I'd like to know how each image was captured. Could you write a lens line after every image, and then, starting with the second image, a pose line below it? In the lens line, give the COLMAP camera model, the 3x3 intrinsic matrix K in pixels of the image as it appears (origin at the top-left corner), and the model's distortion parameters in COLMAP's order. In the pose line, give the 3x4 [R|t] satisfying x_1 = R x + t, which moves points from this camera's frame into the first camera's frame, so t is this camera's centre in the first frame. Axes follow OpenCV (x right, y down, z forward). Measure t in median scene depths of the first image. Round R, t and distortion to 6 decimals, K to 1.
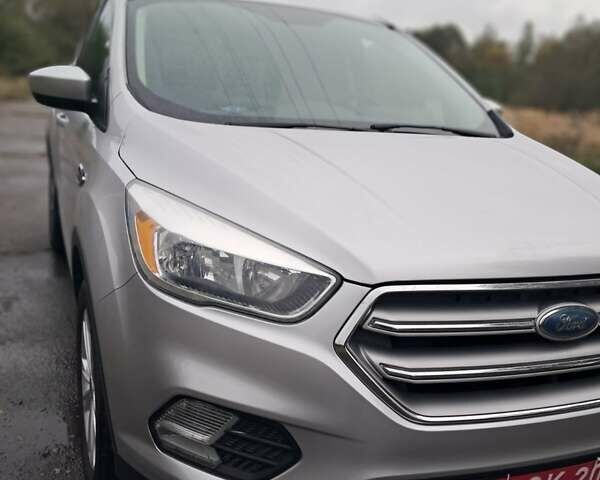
lens RADIAL K [[624.0, 0, 288.9], [0, 624.0, 242.8], [0, 0, 1]] dist [0.008321, 0.004664]
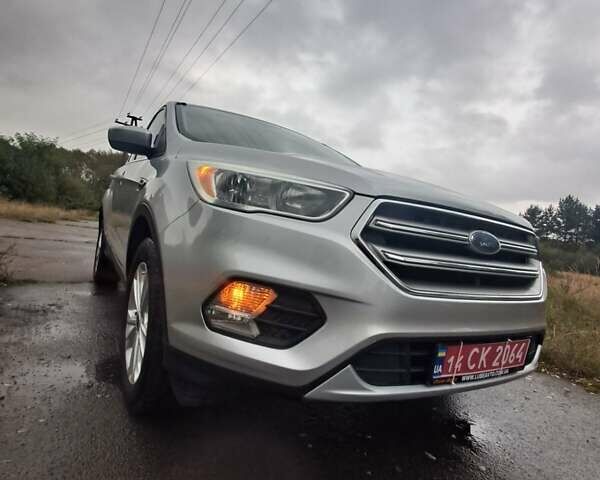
lens RADIAL K [[359.7, 0, 300.0], [0, 359.7, 240.0], [0, 0, 1]] dist [0.004007, -0.000032]
pose [[0.983974, 0.047246, 0.171940, -0.168744], [-0.009675, 0.976985, -0.213090, 0.327774], [-0.178051, 0.208011, 0.961784, 0.232751]]
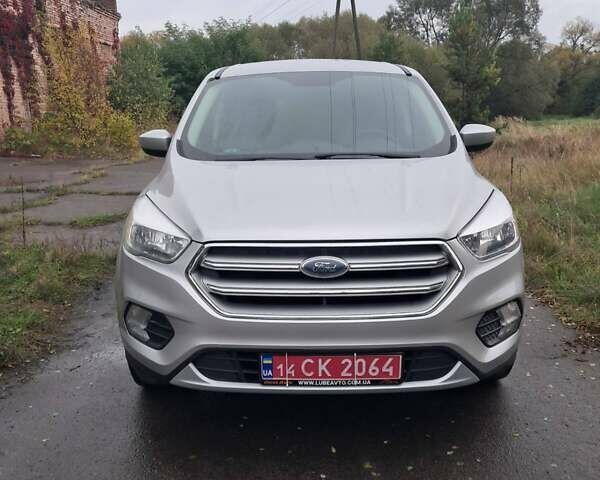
lens RADIAL K [[624.0, 0, 288.9], [0, 624.0, 242.8], [0, 0, 1]] dist [0.008321, 0.004664]
pose [[0.920508, -0.008732, -0.390626, 1.062503], [-0.010292, 0.998861, -0.046581, 0.145747], [0.390588, 0.046899, 0.919370, -0.621238]]
